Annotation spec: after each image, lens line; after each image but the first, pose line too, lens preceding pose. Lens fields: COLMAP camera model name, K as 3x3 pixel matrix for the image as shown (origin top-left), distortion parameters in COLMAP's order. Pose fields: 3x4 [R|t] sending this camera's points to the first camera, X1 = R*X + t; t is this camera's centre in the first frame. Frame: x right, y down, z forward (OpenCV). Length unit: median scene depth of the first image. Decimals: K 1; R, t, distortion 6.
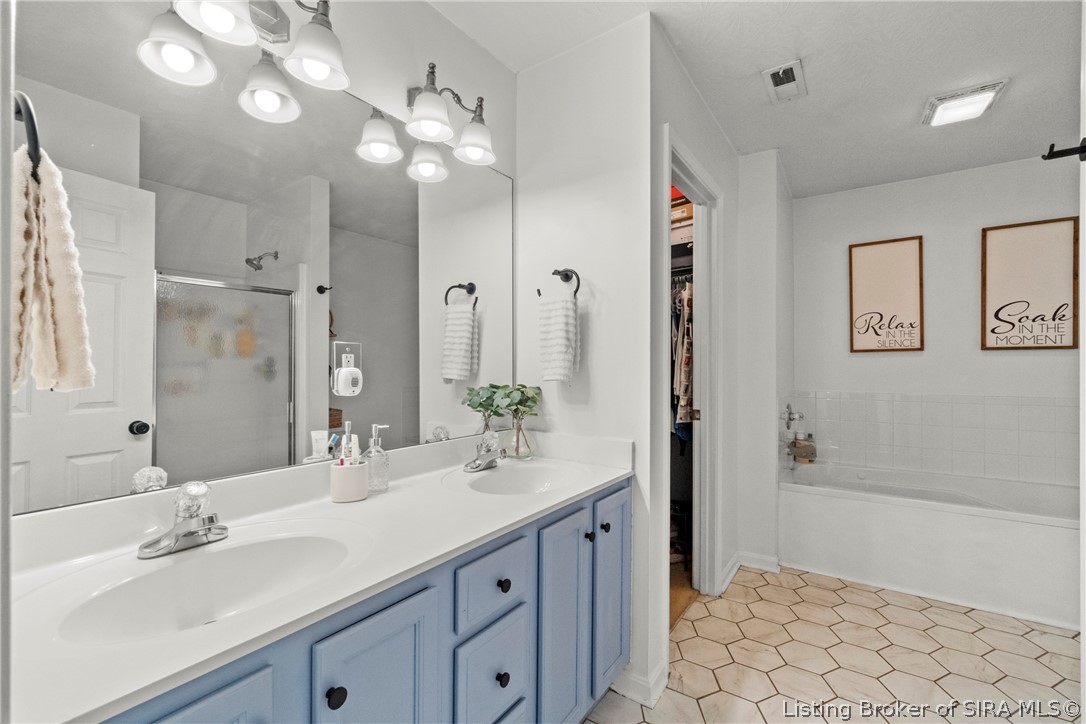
lens RADIAL K [[465.9, 0, 536.7], [0, 465.9, 366.0], [0, 0, 1]] dist [-0.002699, 0.000591]
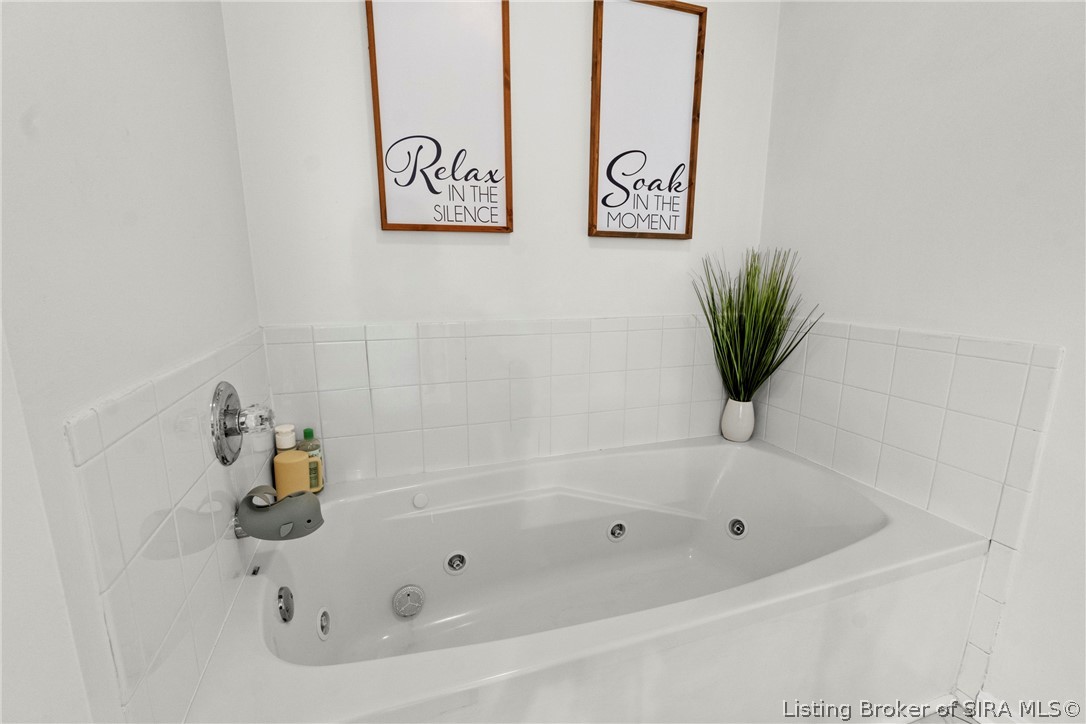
lens RADIAL K [[465.9, 0, 539.6], [0, 465.9, 366.1], [0, 0, 1]] dist [-0.002699, 0.000591]
pose [[0.595221, -0.162943, 0.786868, 0.460758], [-0.012396, 0.977247, 0.211743, 0.000039], [-0.803466, -0.135788, 0.579658, 0.705468]]
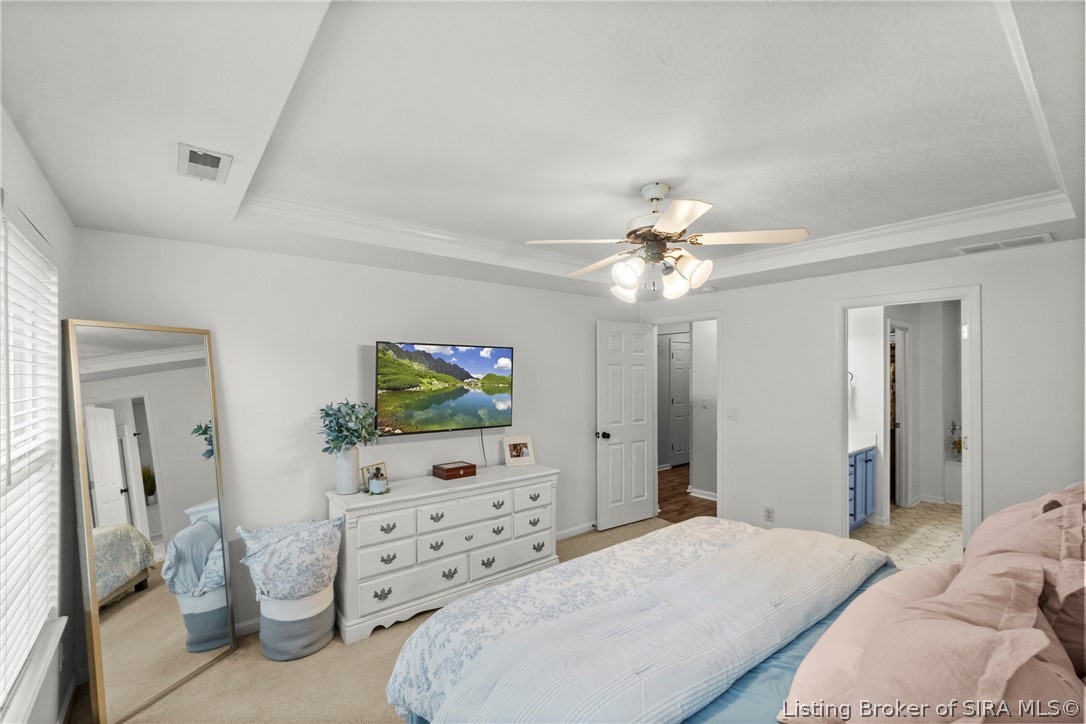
lens RADIAL K [[465.9, 0, 542.7], [0, 465.9, 367.5], [0, 0, 1]] dist [-0.002699, 0.000591]
pose [[0.962025, -0.003162, -0.272944, -0.600795], [0.002364, 0.999992, -0.003253, -0.148102], [0.272952, 0.002484, 0.962024, -1.410867]]
